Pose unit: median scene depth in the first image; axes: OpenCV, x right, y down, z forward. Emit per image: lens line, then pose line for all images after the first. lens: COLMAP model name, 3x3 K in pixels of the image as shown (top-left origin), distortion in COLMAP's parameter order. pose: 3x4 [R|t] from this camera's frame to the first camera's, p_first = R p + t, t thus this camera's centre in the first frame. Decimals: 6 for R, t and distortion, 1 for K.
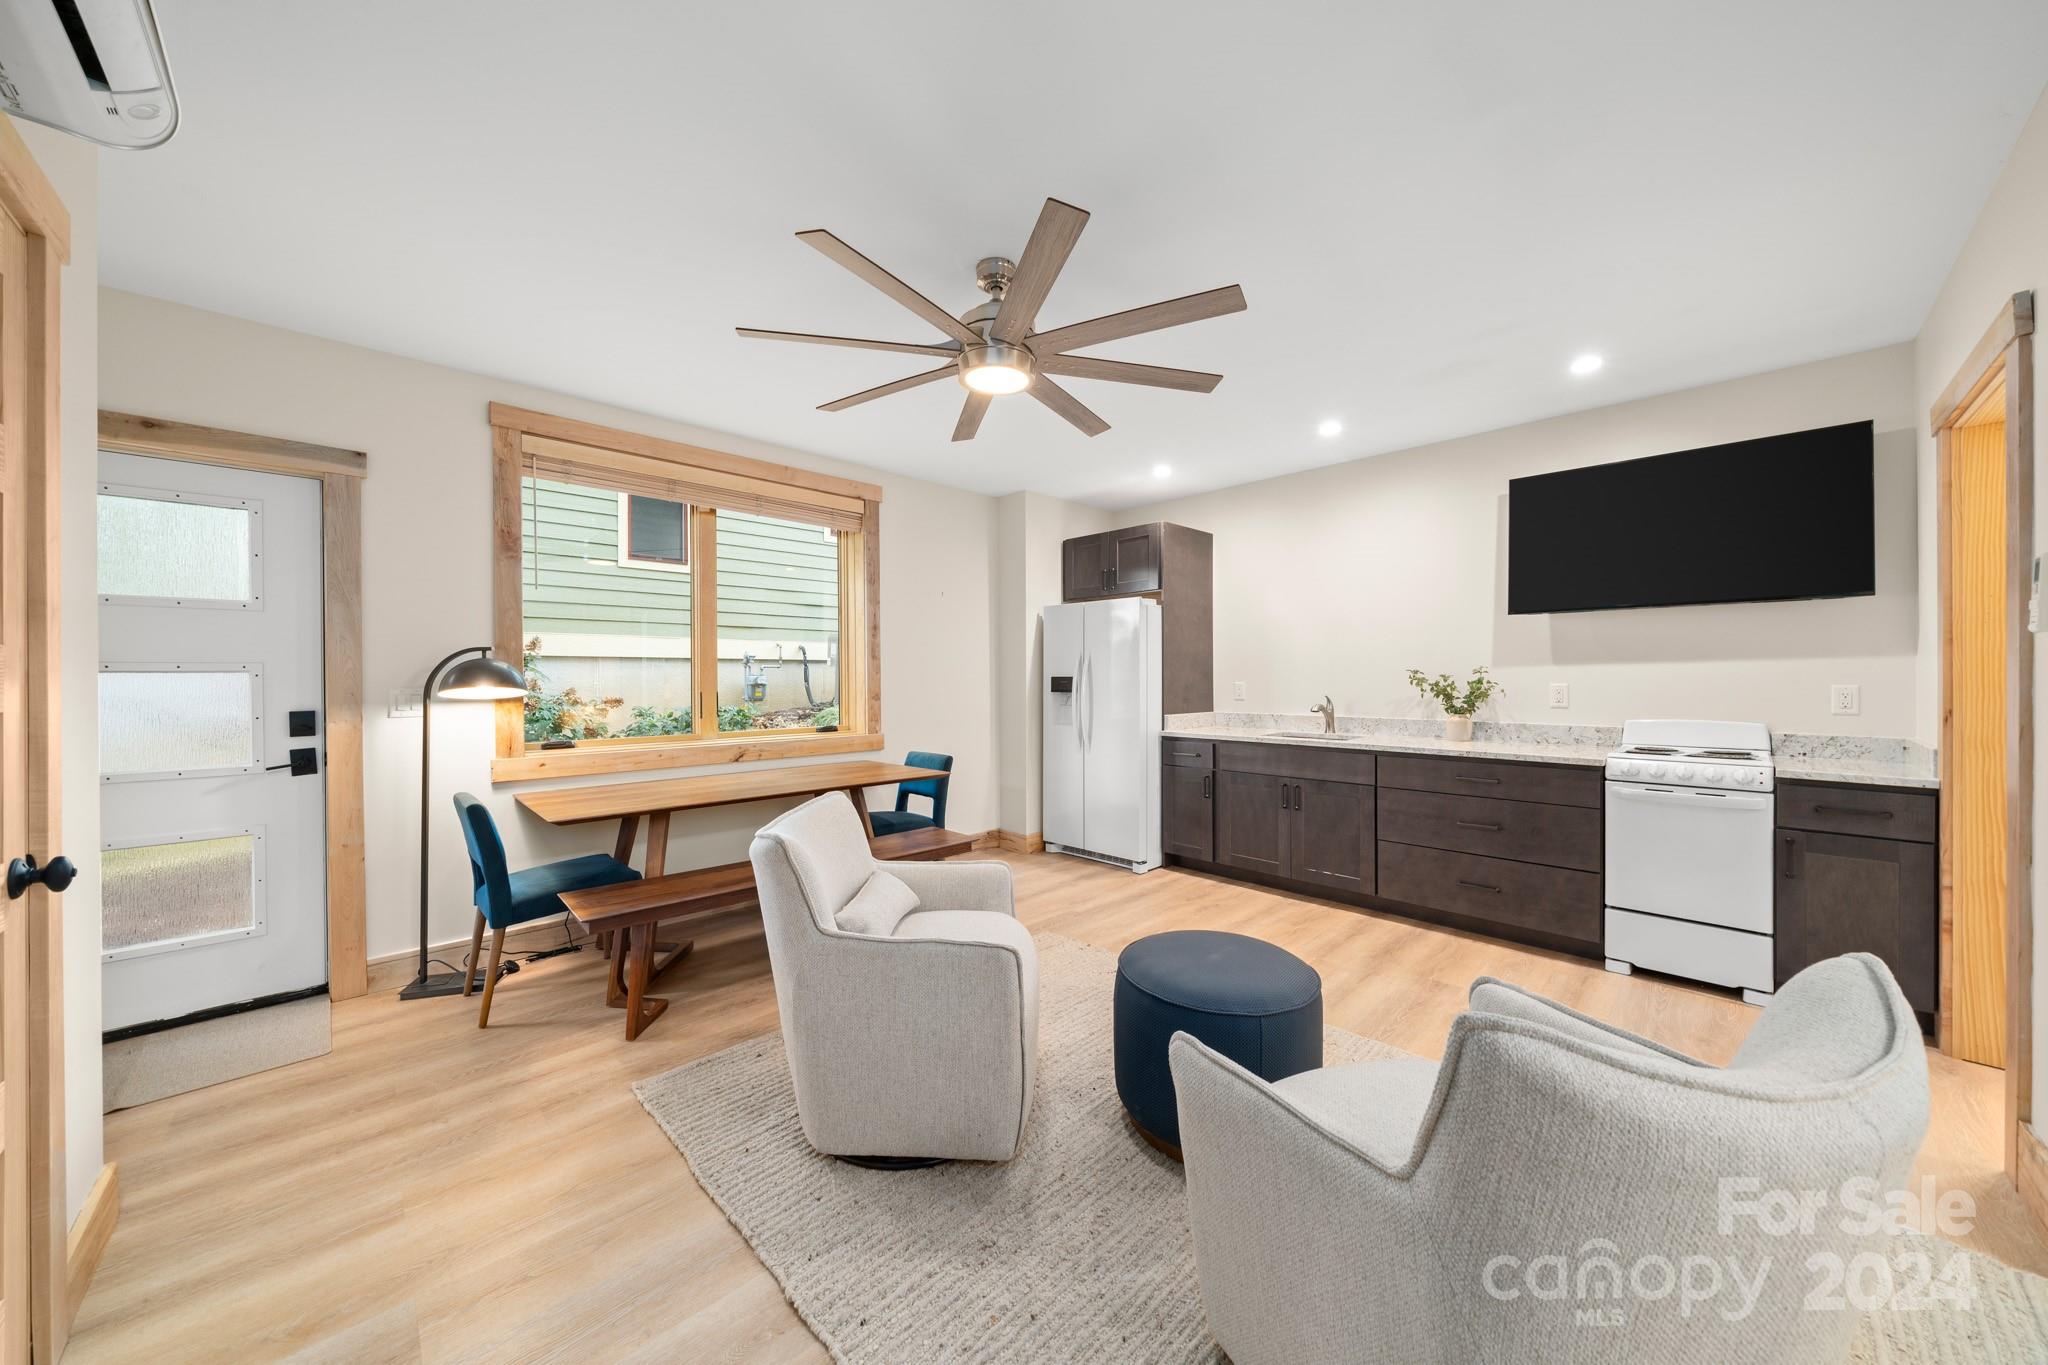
lens RADIAL K [[704.7, 0, 1026.3], [0, 704.7, 679.8], [0, 0, 1]] dist [-0.000147, -0.000005]
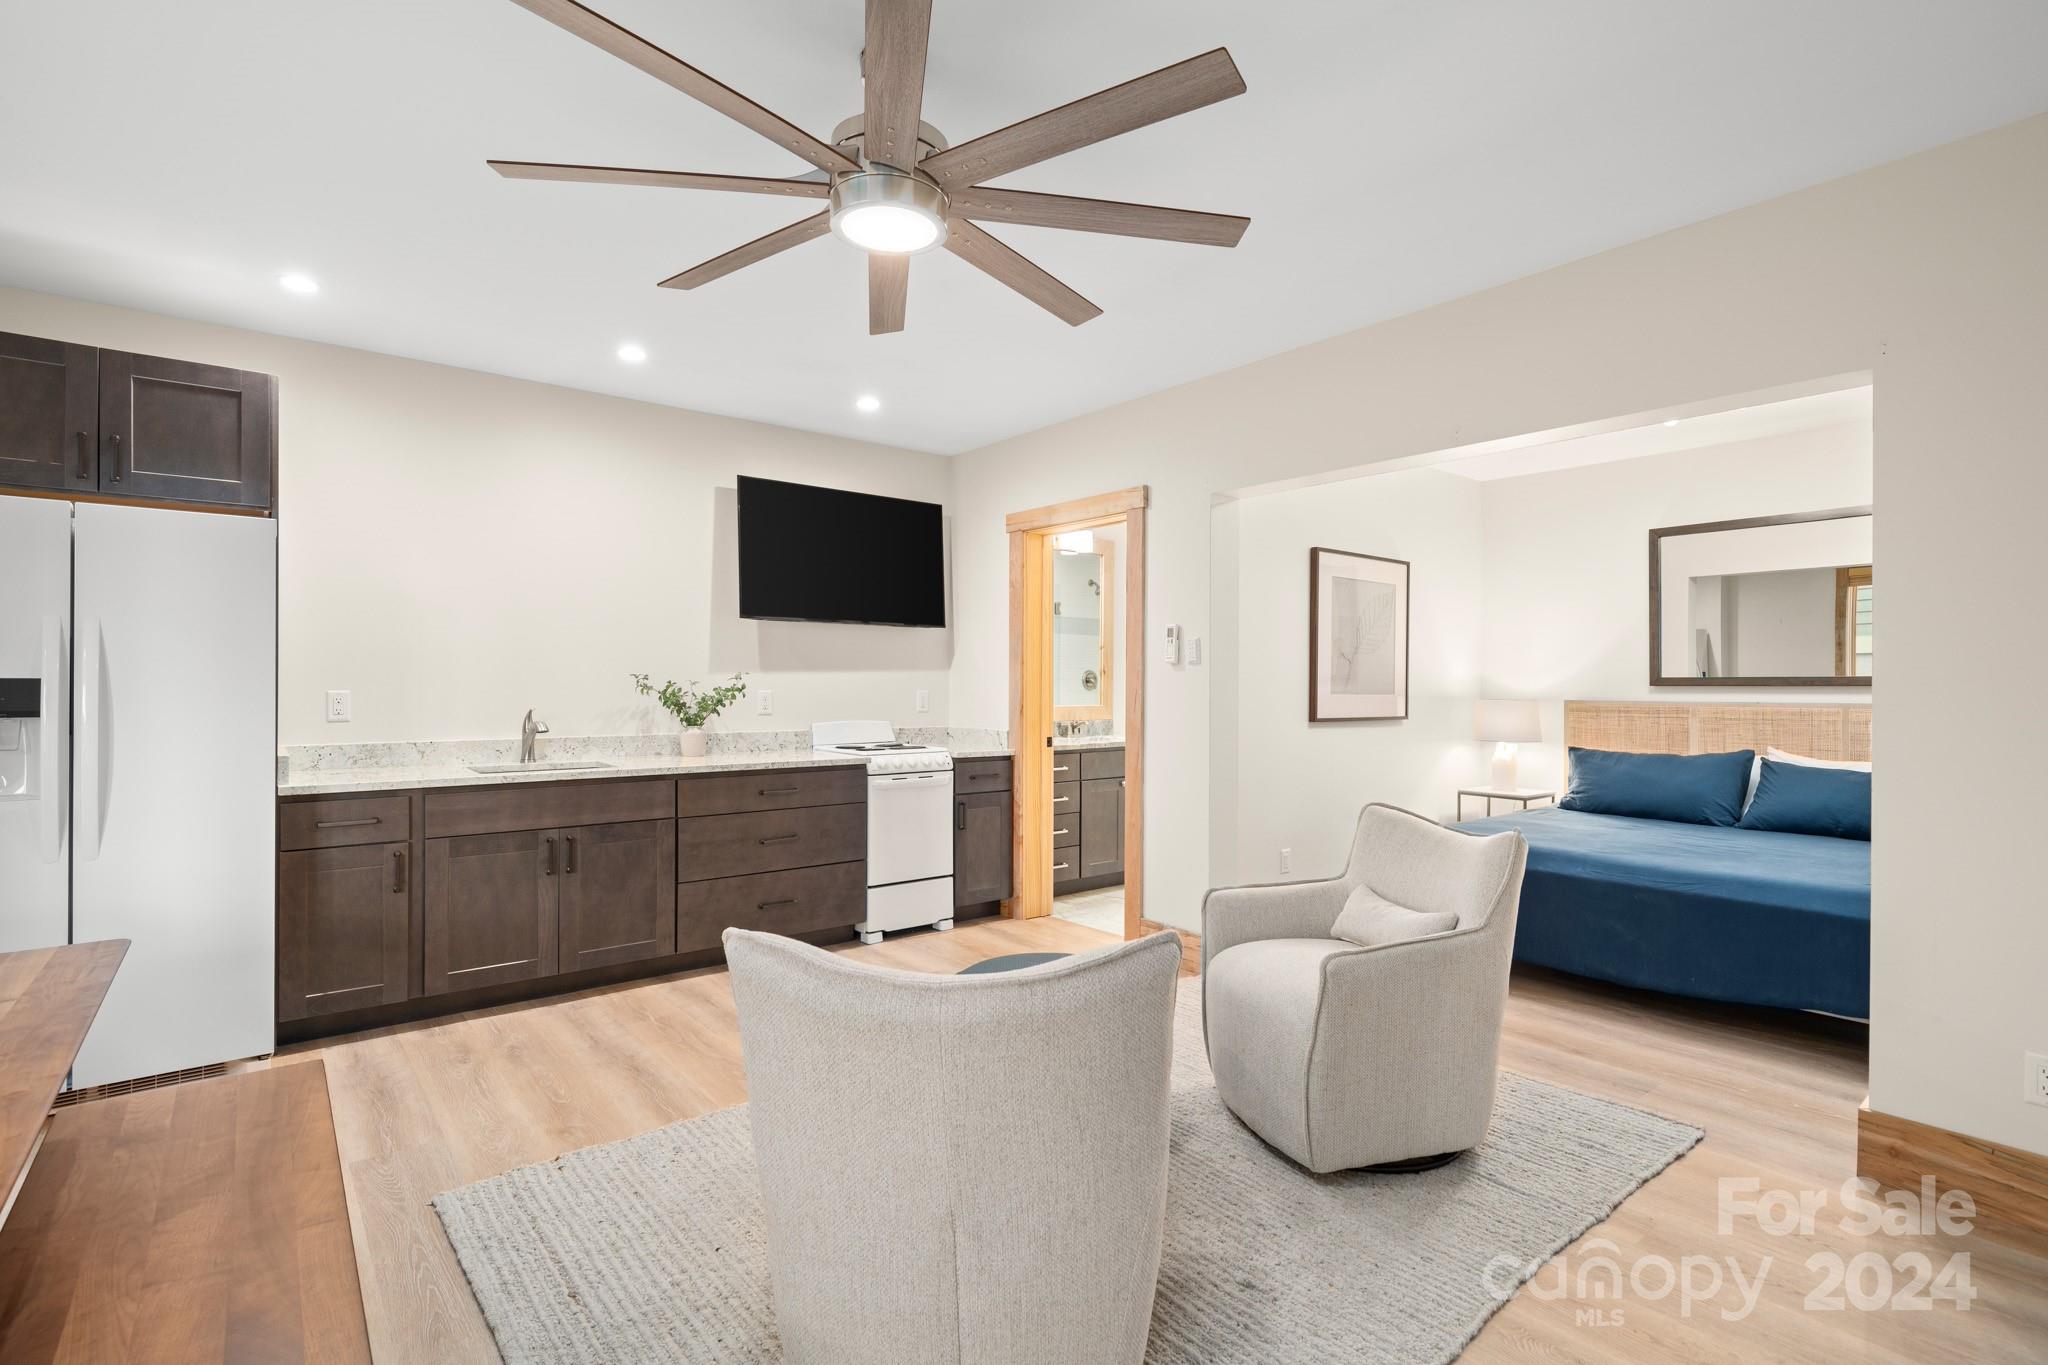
lens RADIAL K [[975.6, 0, 1024.0], [0, 975.6, 682.5], [0, 0, 1]] dist [0.001059, 0.000594]
pose [[0.093684, 0.003488, 0.995596, -0.584608], [-0.001371, 0.999993, -0.003374, -0.001494], [-0.995601, -0.001049, 0.093688, 0.499676]]
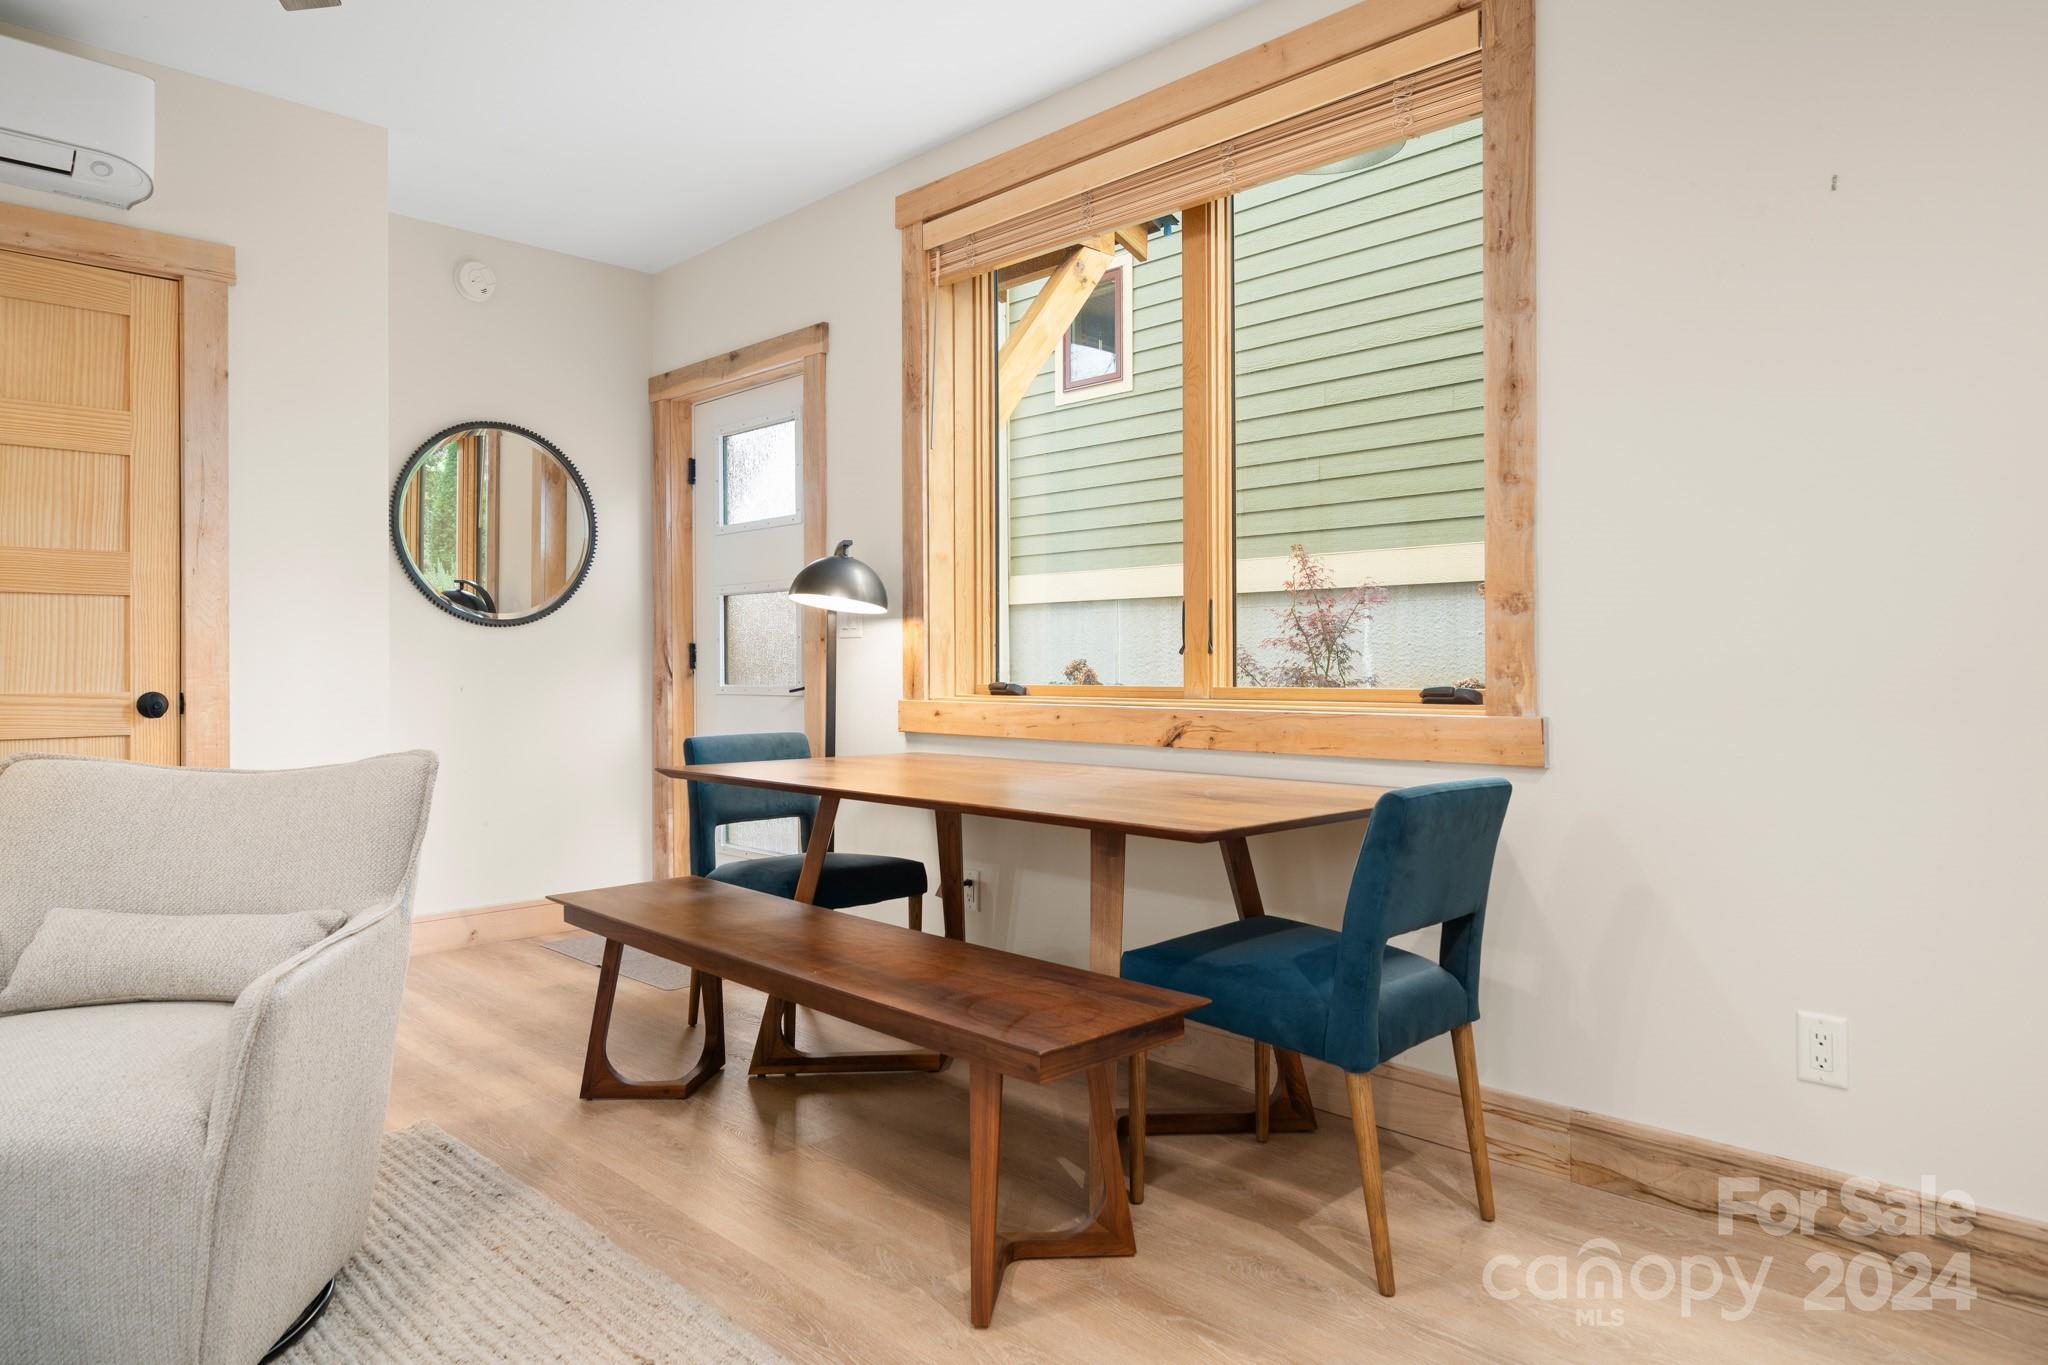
lens RADIAL K [[1266.5, 0, 1022.9], [0, 1266.5, 670.9], [0, 0, 1]] dist [-0.002643, -0.000828]
pose [[0.019642, 0.009952, -0.999758, 0.447094], [0.004367, 0.999940, 0.010040, 0.060914], [0.999798, -0.004563, 0.019597, 0.943402]]
